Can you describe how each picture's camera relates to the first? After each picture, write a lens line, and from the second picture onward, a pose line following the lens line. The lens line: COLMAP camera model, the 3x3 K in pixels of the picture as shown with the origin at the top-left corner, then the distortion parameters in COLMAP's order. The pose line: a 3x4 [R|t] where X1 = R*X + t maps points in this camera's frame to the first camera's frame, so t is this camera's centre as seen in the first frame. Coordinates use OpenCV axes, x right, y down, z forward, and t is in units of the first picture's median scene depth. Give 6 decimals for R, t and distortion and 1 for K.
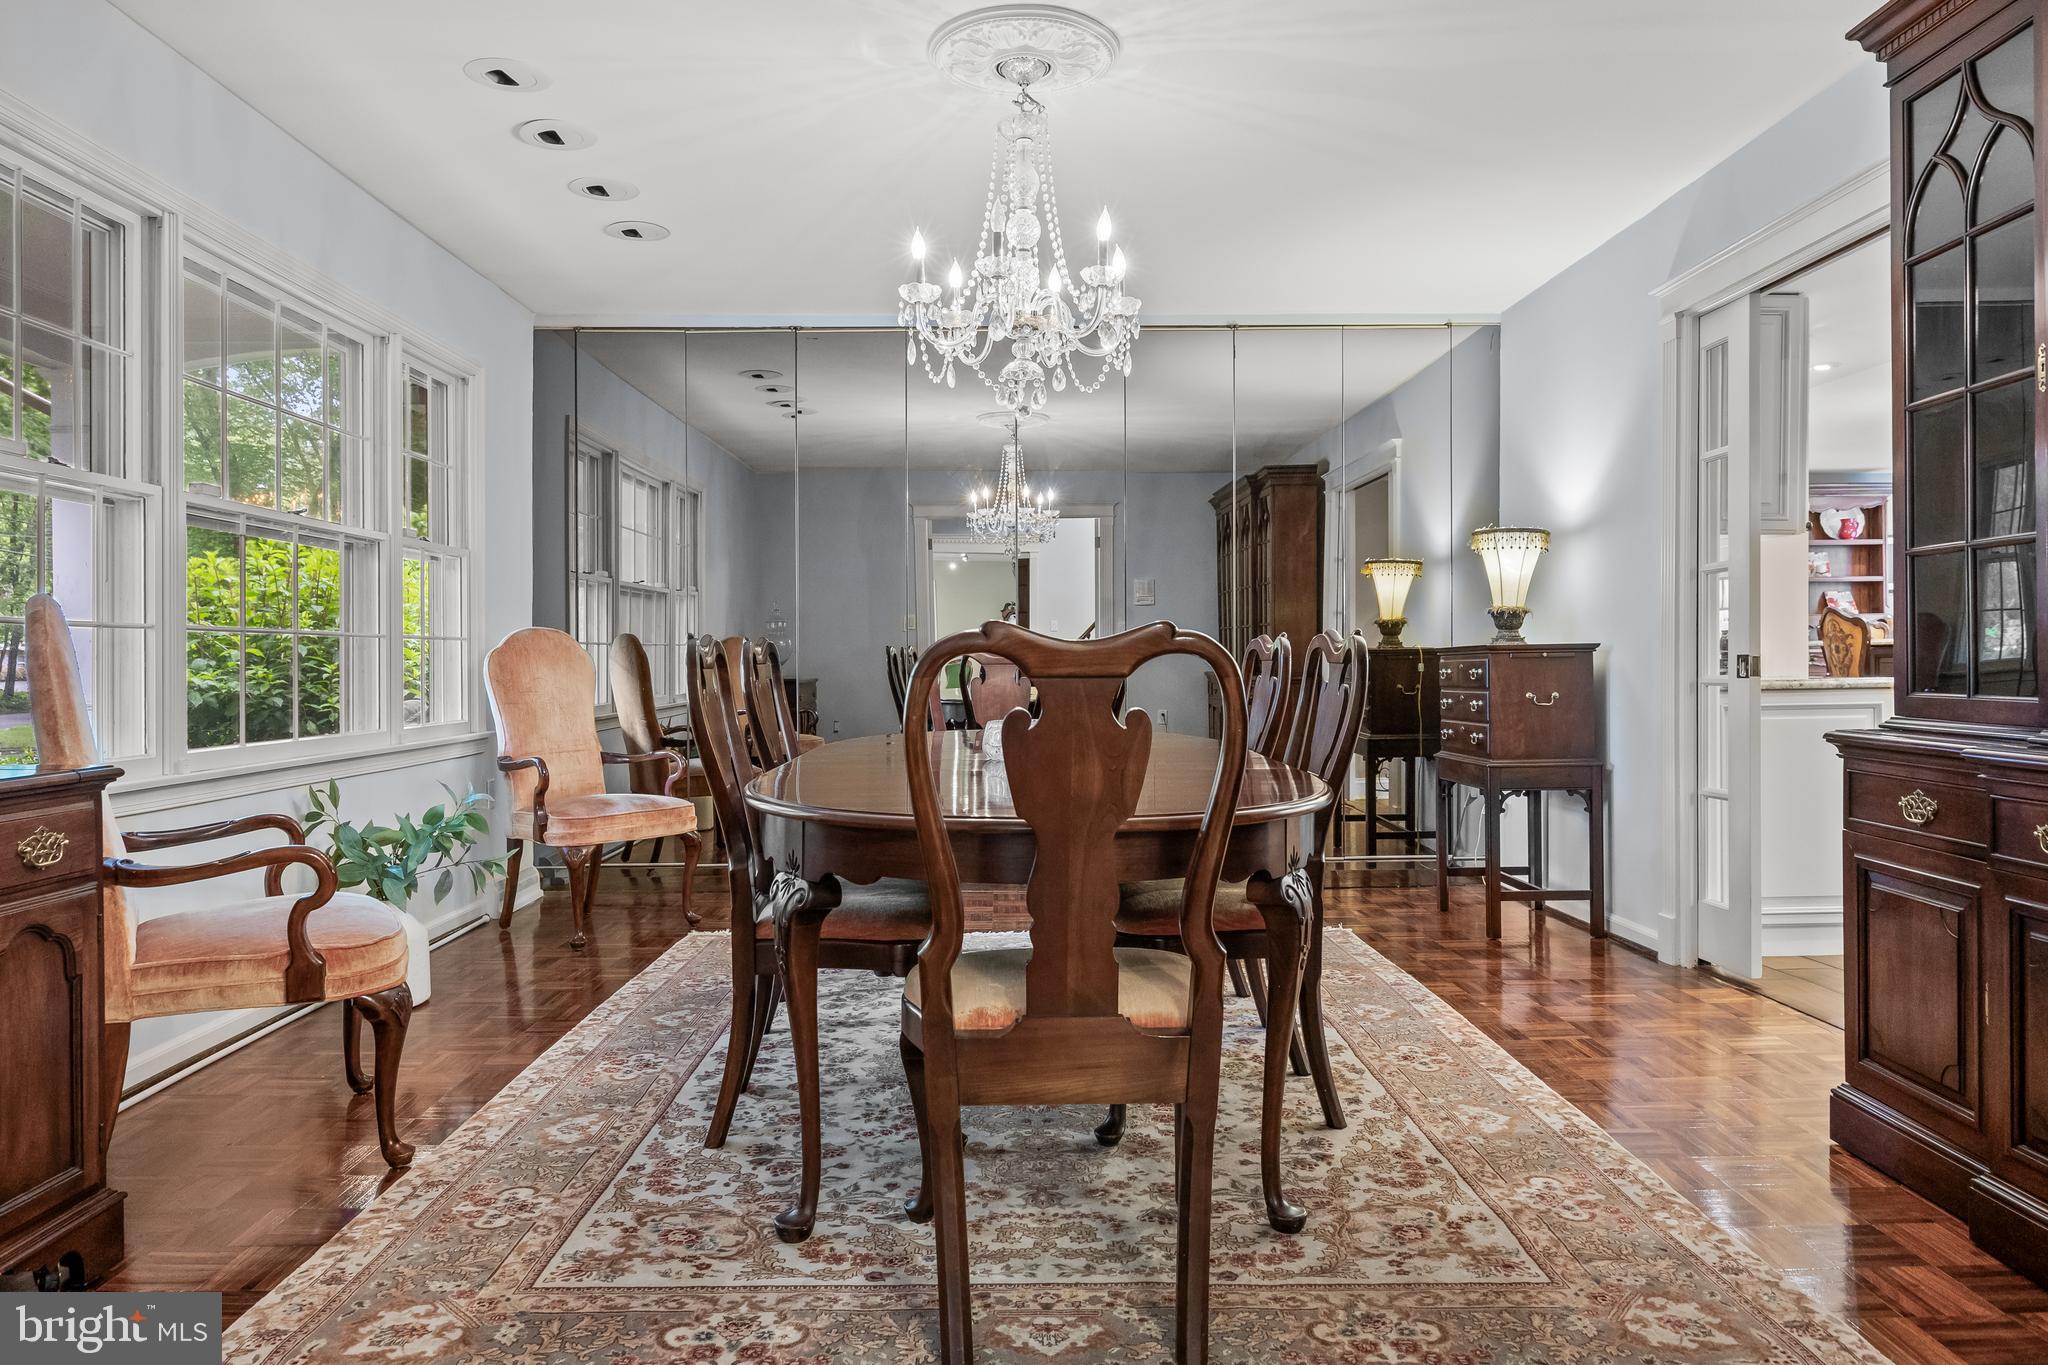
lens RADIAL K [[1323.3, 0, 1029.9], [0, 1323.3, 671.0], [0, 0, 1]] dist [0.009081, 0.000809]
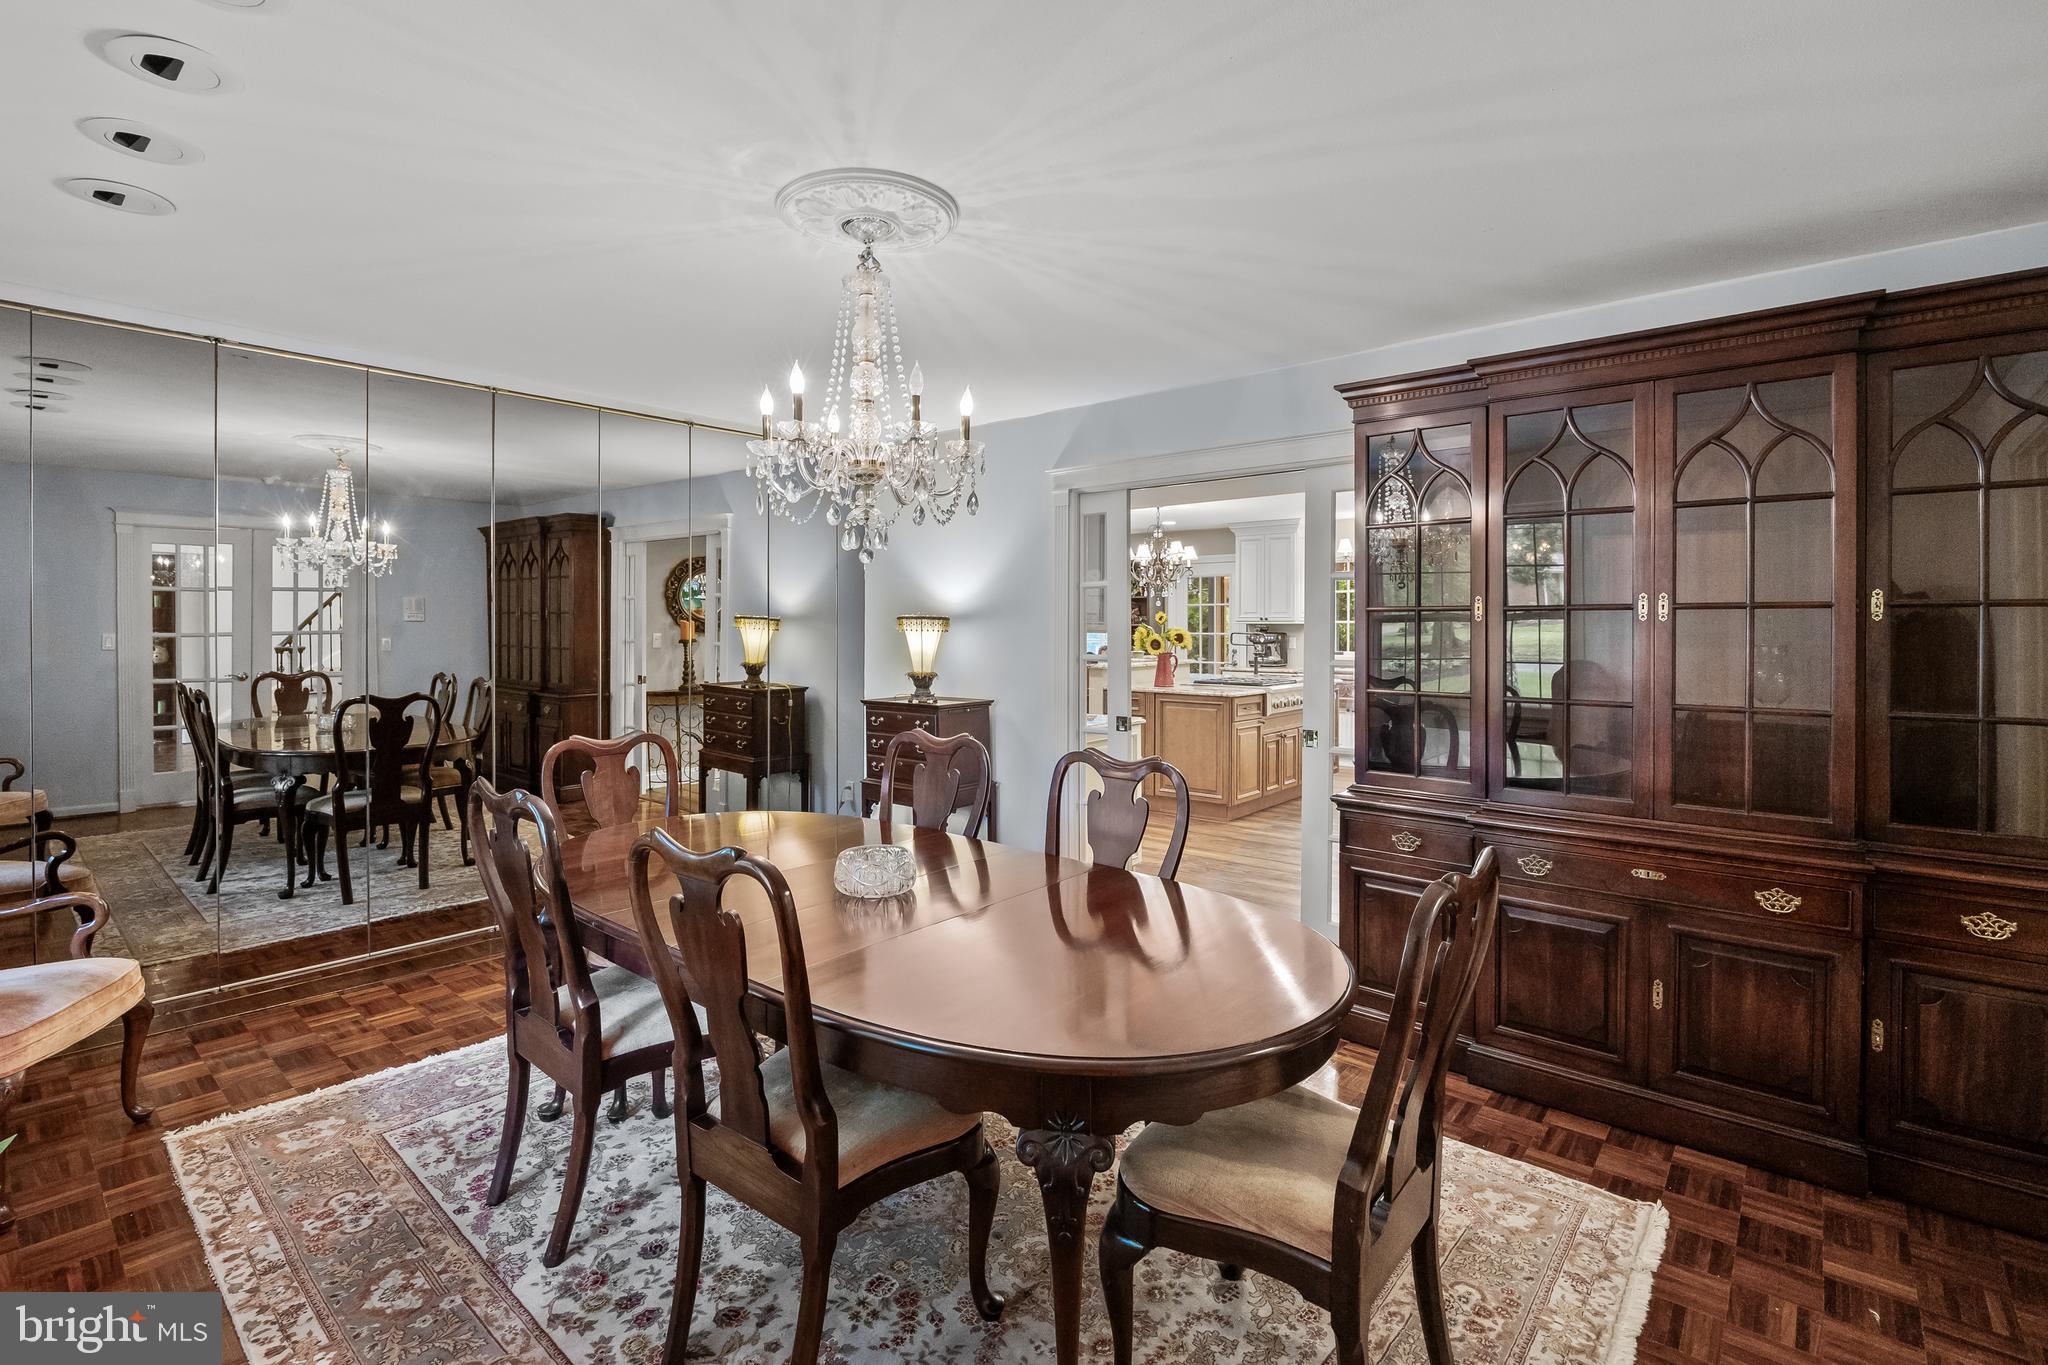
lens RADIAL K [[956.5, 0, 1013.9], [0, 956.5, 639.2], [0, 0, 1]] dist [-0.006041, -0.000009]
pose [[0.665004, -0.002469, 0.746836, -0.410553], [-0.002752, 0.999980, 0.005757, -0.113019], [-0.746835, -0.005884, 0.664983, 0.345175]]
